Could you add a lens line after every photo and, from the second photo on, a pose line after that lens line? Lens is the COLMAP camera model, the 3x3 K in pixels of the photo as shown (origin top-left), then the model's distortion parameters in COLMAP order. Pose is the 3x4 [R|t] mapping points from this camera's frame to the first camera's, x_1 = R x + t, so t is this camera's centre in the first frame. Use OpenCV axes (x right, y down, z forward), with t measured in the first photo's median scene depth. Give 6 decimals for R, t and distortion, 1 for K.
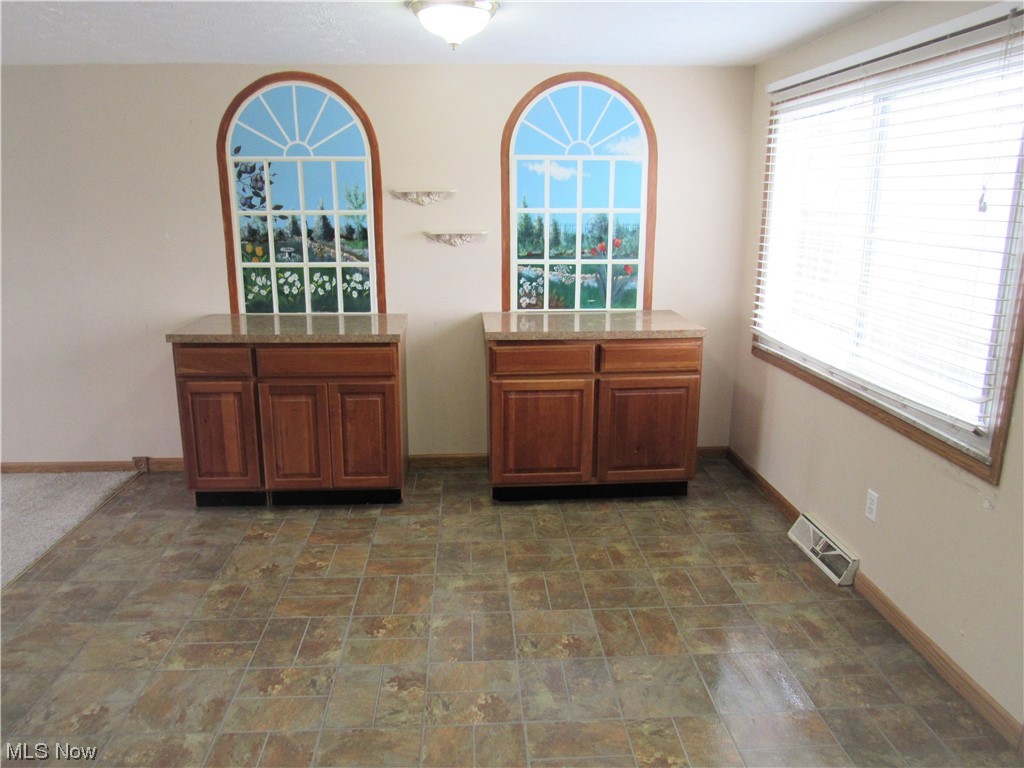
lens RADIAL K [[733.1, 0, 507.5], [0, 733.1, 380.7], [0, 0, 1]] dist [-0.022906, -0.002489]
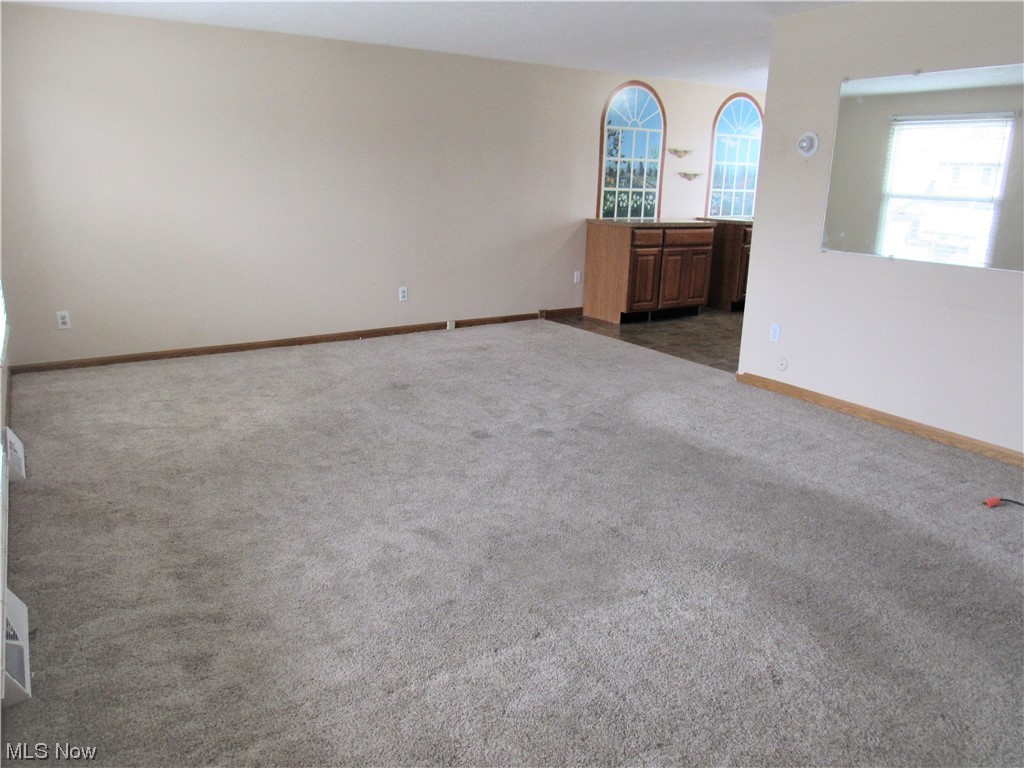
lens RADIAL K [[733.1, 0, 507.5], [0, 733.1, 380.7], [0, 0, 1]] dist [-0.022906, -0.002489]
pose [[0.865192, -0.117321, 0.487524, -1.460939], [0.102618, 0.993094, 0.056872, 0.170249], [-0.490829, 0.000824, 0.871256, -0.396992]]
